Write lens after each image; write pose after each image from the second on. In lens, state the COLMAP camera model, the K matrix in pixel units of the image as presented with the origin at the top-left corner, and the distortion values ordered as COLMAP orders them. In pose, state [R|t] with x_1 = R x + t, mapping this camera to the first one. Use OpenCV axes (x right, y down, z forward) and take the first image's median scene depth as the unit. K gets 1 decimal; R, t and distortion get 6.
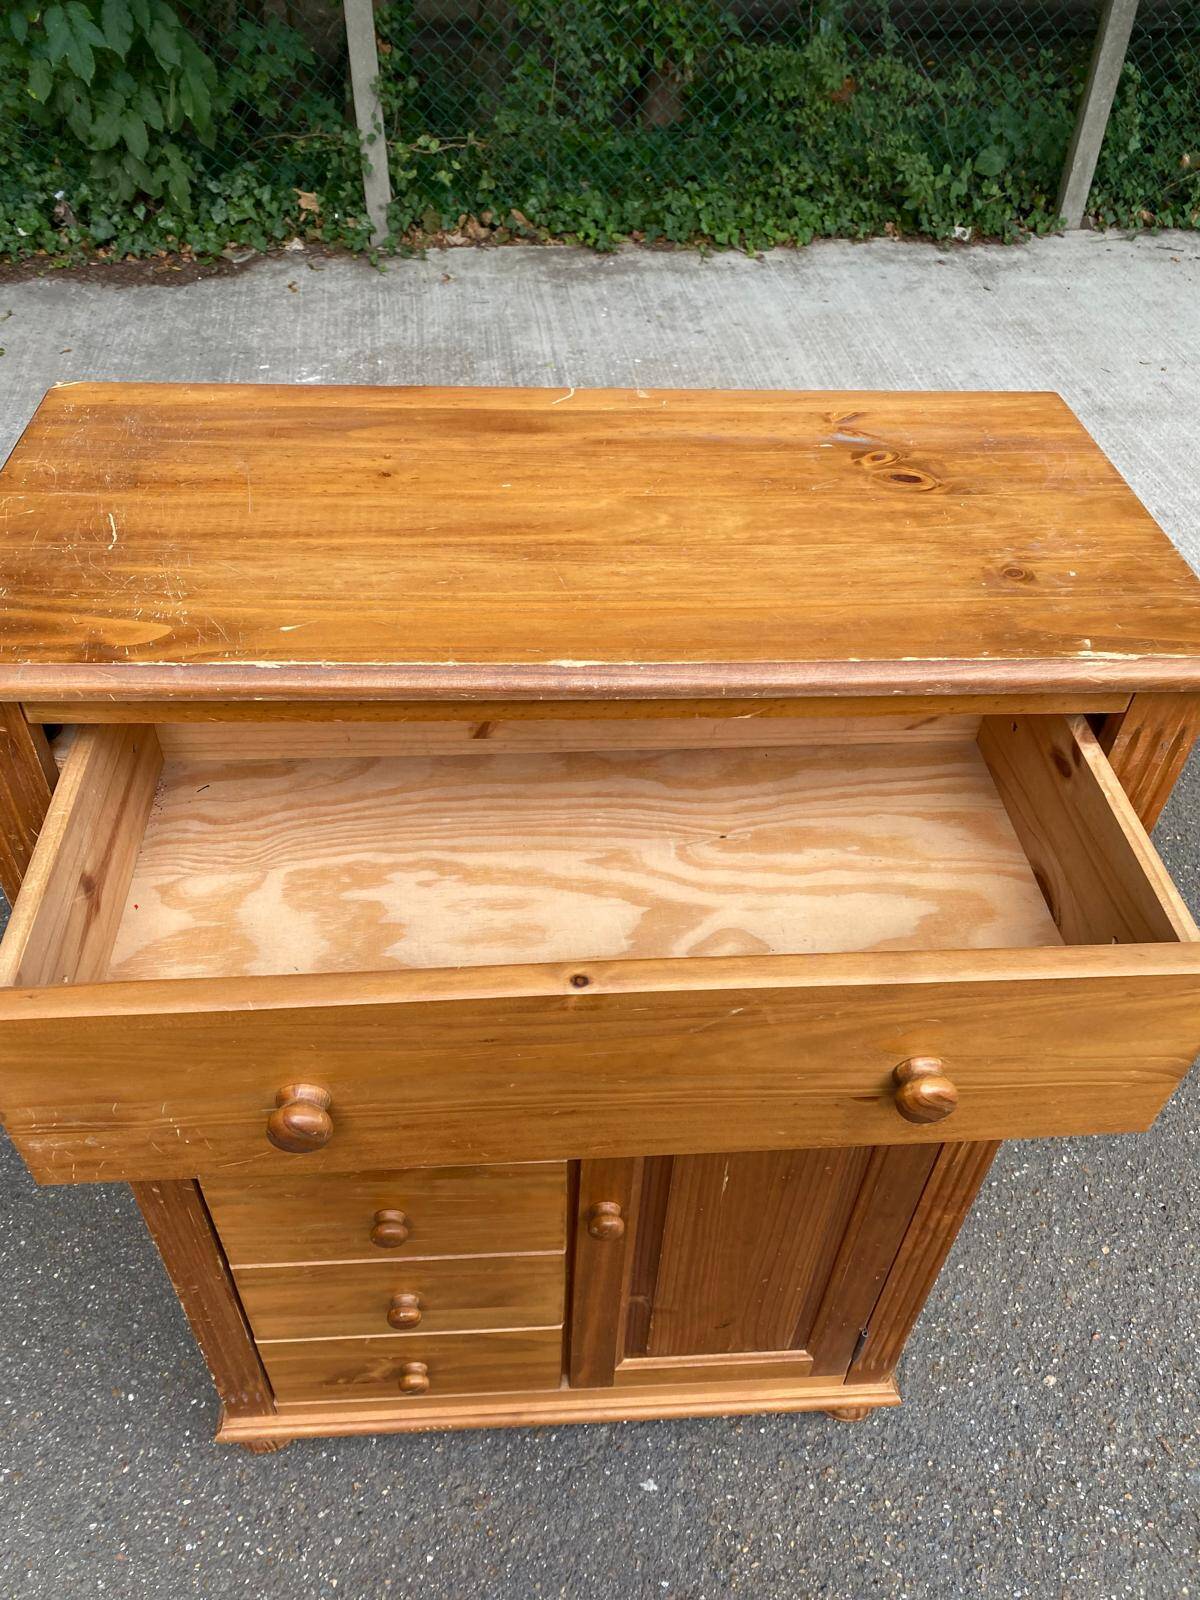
lens RADIAL K [[1231.4, 0, 595.4], [0, 1231.4, 805.6], [0, 0, 1]] dist [0.010269, -0.001787]
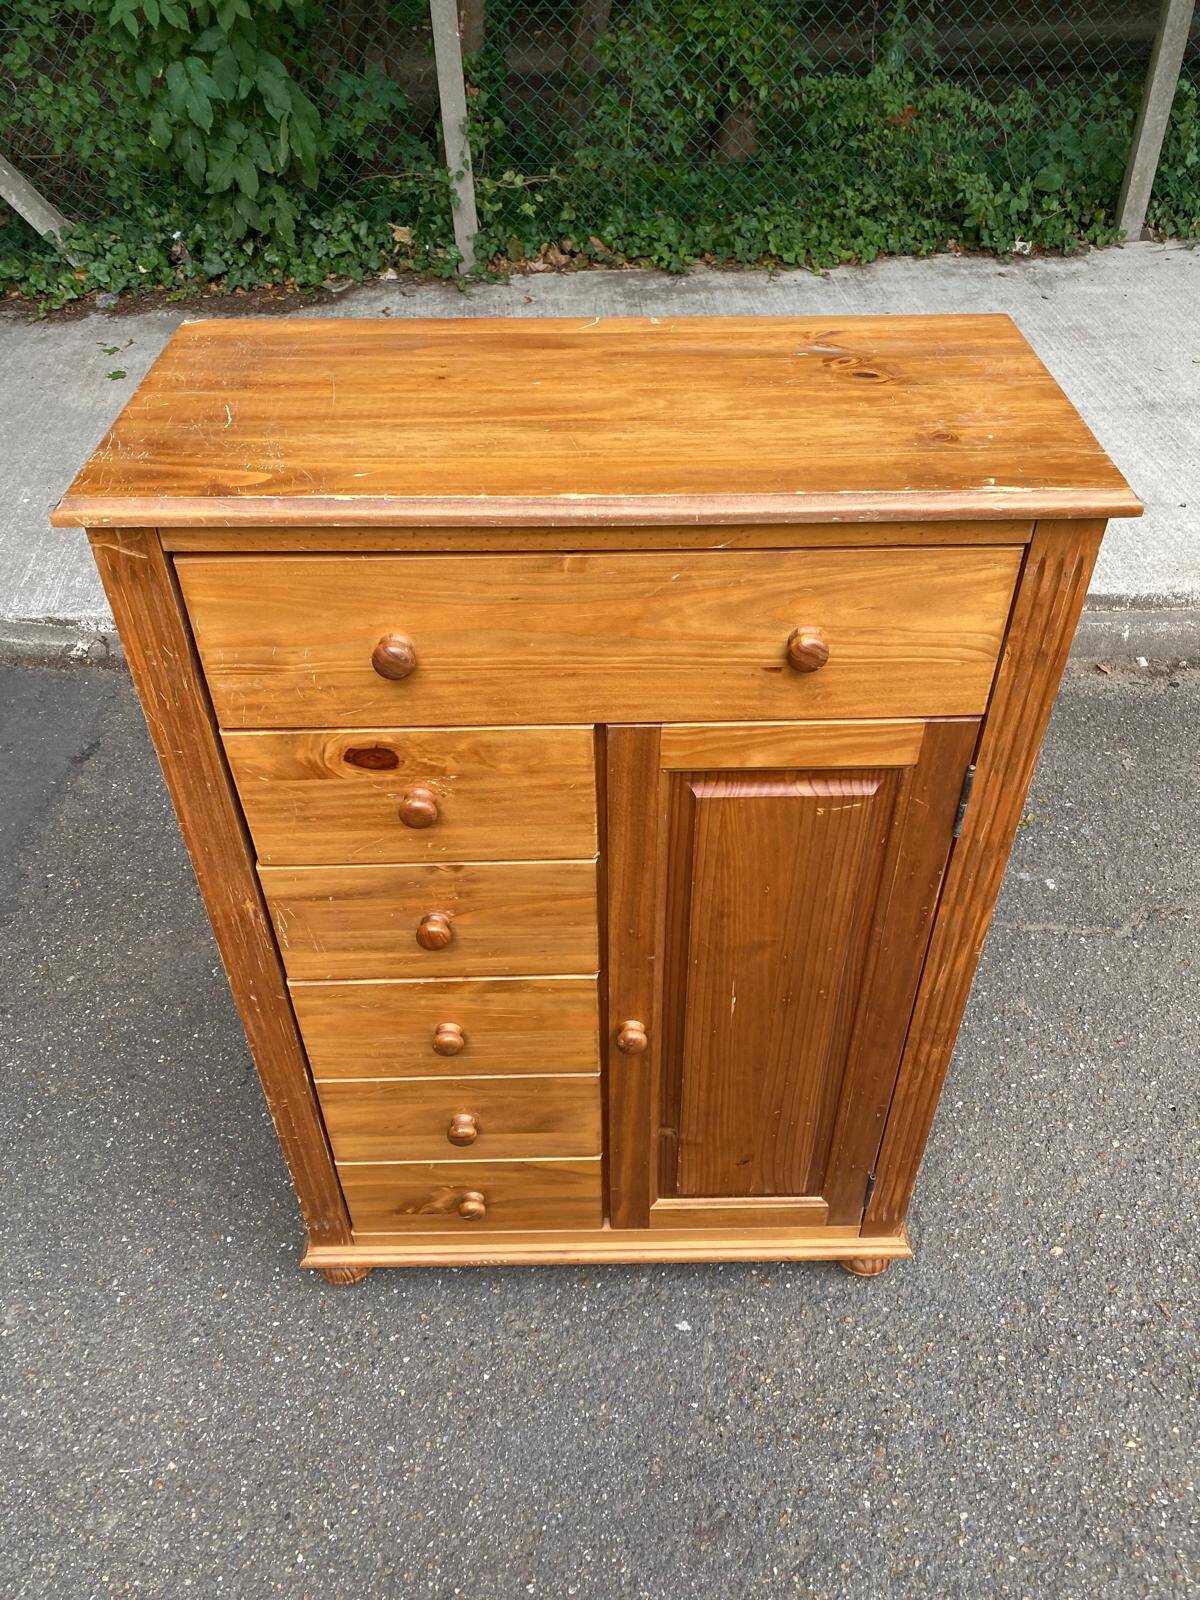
lens RADIAL K [[1231.7, 0, 605.2], [0, 1231.7, 804.5], [0, 0, 1]] dist [0.007601, 0.002386]
pose [[0.997850, 0.001904, -0.065509, 0.045708], [-0.004042, 0.999463, -0.032526, 0.119129], [0.065412, 0.032720, 0.997322, -0.129684]]
